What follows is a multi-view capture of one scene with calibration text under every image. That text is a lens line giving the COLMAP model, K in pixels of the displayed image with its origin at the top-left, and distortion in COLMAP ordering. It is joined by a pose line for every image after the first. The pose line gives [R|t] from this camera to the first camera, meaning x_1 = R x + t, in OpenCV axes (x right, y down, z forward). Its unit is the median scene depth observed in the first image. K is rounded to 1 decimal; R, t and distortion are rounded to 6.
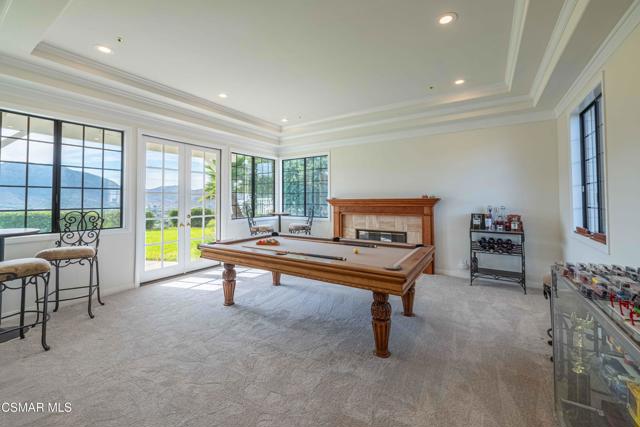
lens RADIAL K [[263.2, 0, 318.3], [0, 263.2, 192.6], [0, 0, 1]] dist [-0.000604, -0.000317]
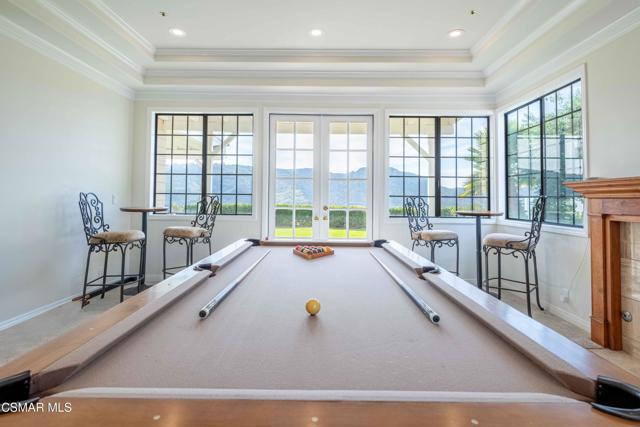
lens RADIAL K [[339.3, 0, 319.5], [0, 339.3, 191.6], [0, 0, 1]] dist [0.045218, 0.000184]
pose [[0.532904, -0.002741, -0.846171, 0.374709], [0.013552, 0.999894, 0.005296, 0.039392], [0.846067, -0.014290, 0.532885, 0.473985]]
